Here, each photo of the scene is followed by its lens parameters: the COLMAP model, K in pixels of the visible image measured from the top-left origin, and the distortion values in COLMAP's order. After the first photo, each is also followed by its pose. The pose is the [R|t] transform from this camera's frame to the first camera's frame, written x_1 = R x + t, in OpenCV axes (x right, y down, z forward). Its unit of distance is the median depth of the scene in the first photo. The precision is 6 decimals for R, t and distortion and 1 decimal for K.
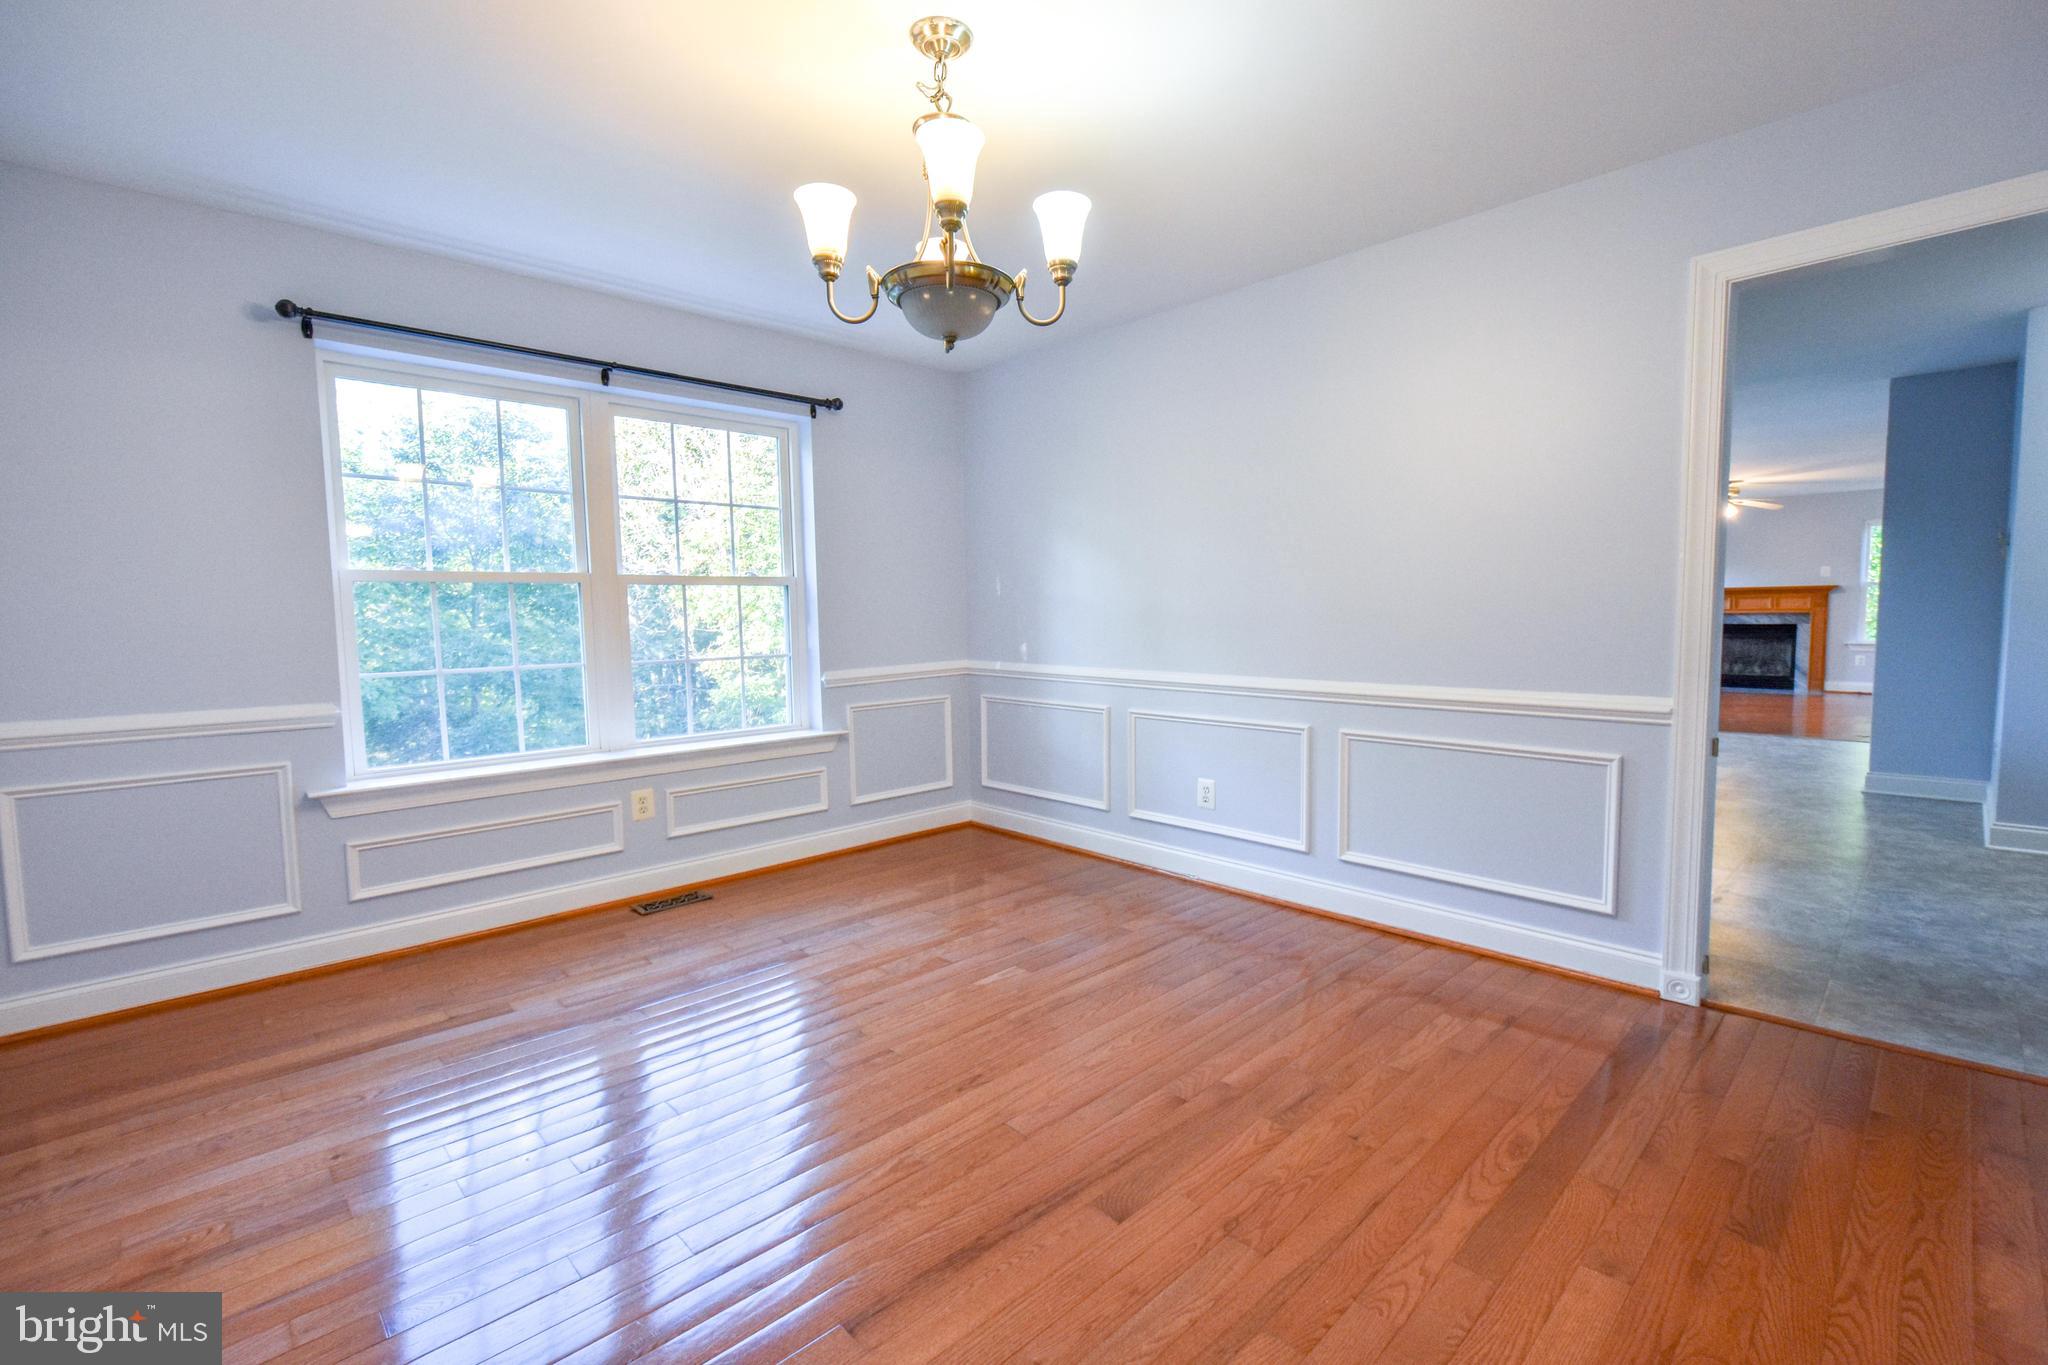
lens RADIAL K [[898.5, 0, 1058.5], [0, 898.5, 679.0], [0, 0, 1]] dist [0.011491, -0.010337]
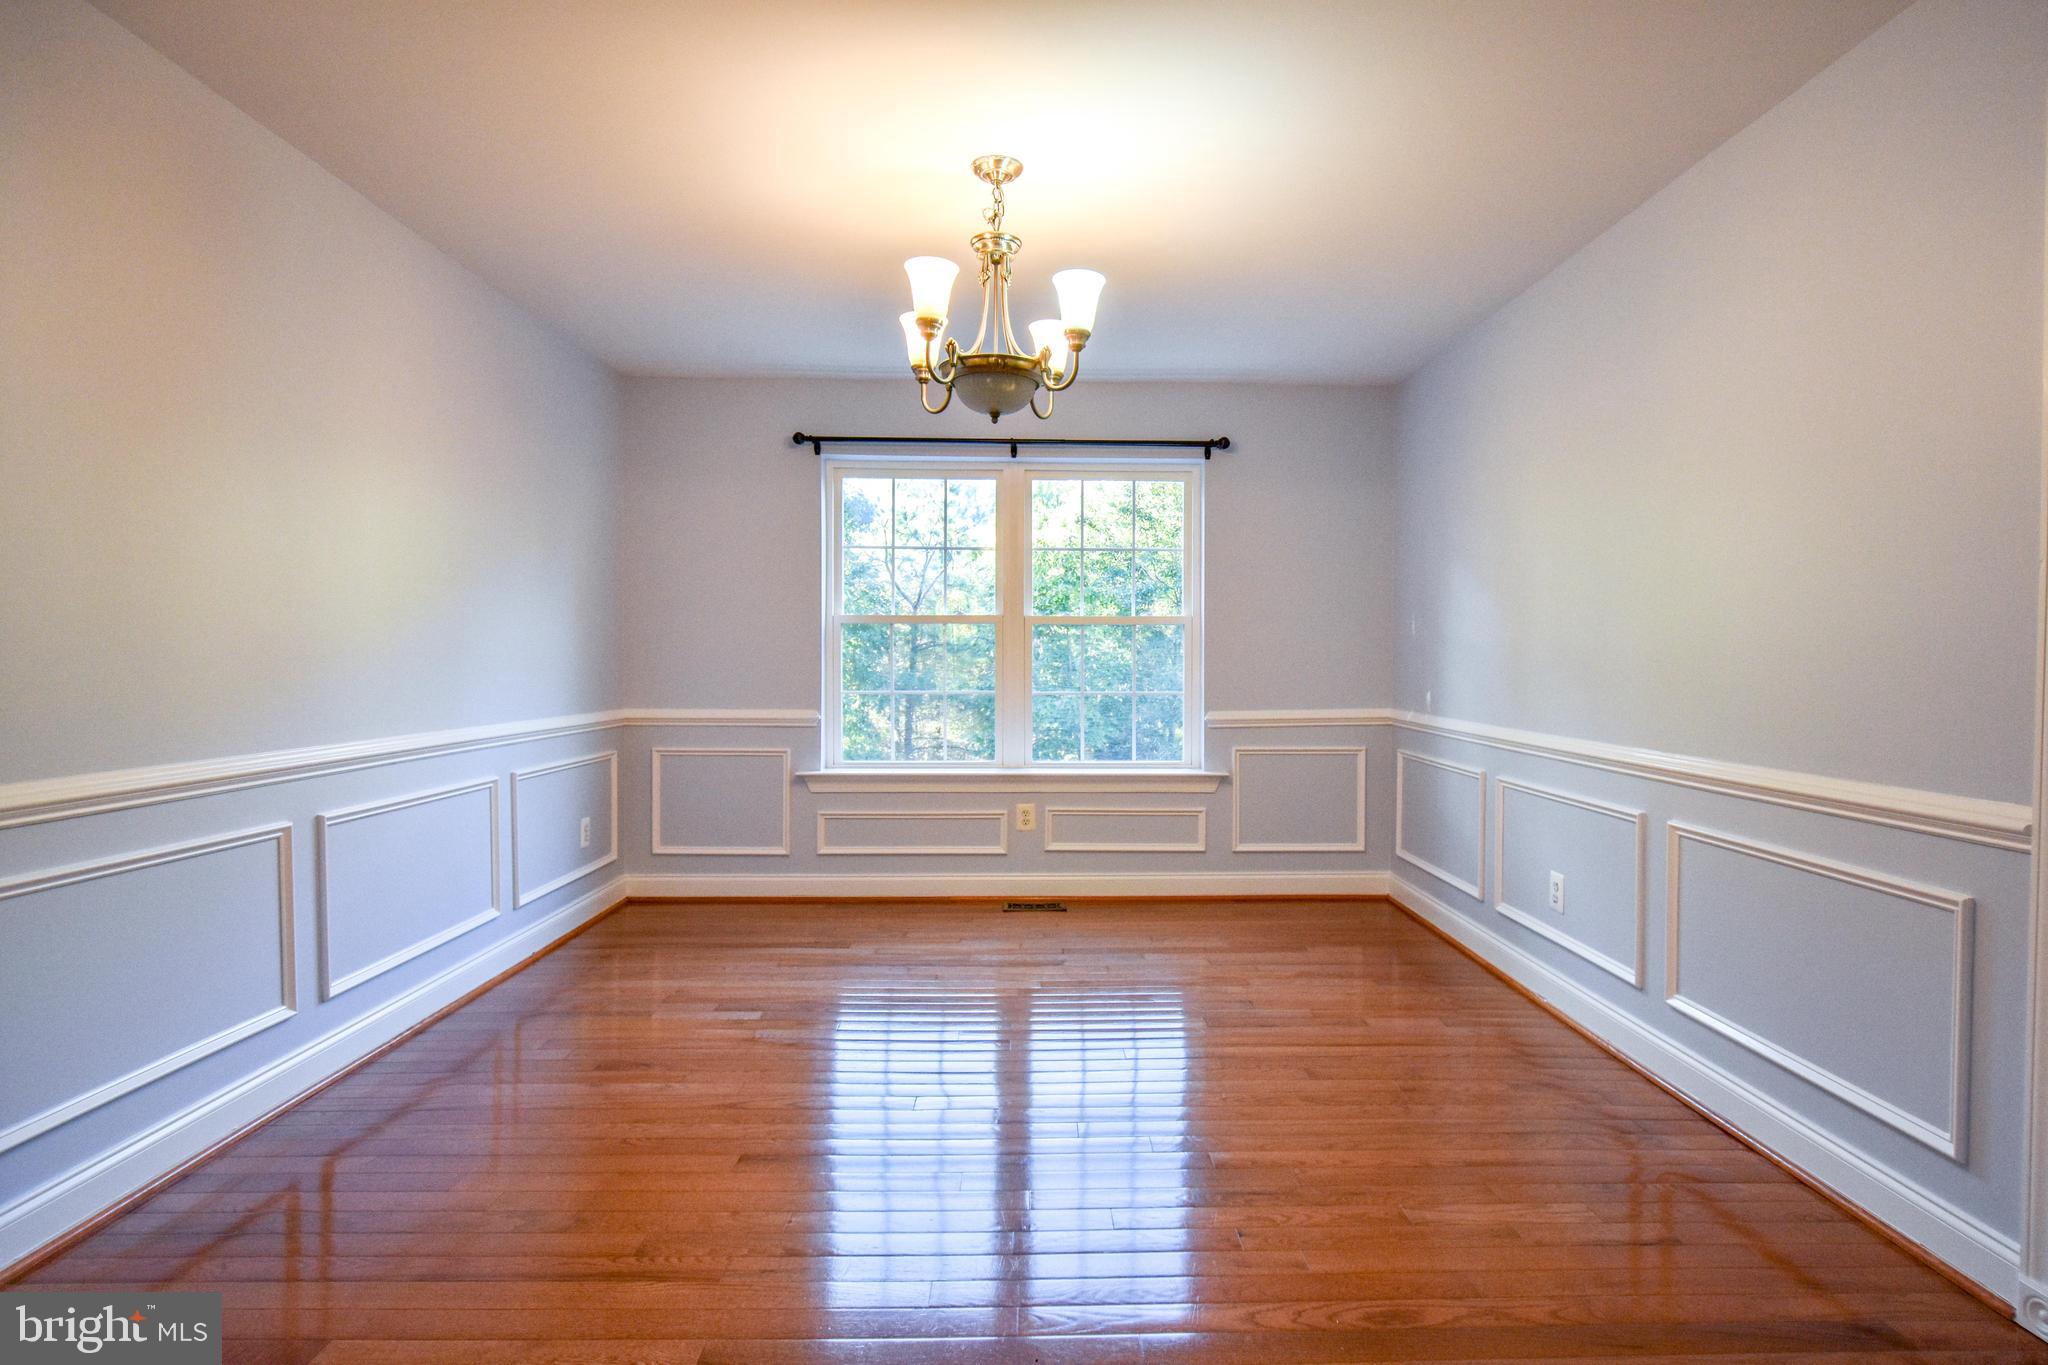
lens RADIAL K [[1054.2, 0, 1054.7], [0, 1054.2, 678.7], [0, 0, 1]] dist [-0.001225, -0.000623]
pose [[0.734239, 0.031139, -0.678177, 0.461628], [-0.066491, 0.997443, -0.026189, -0.002638], [0.675627, 0.064322, 0.734432, 0.033884]]
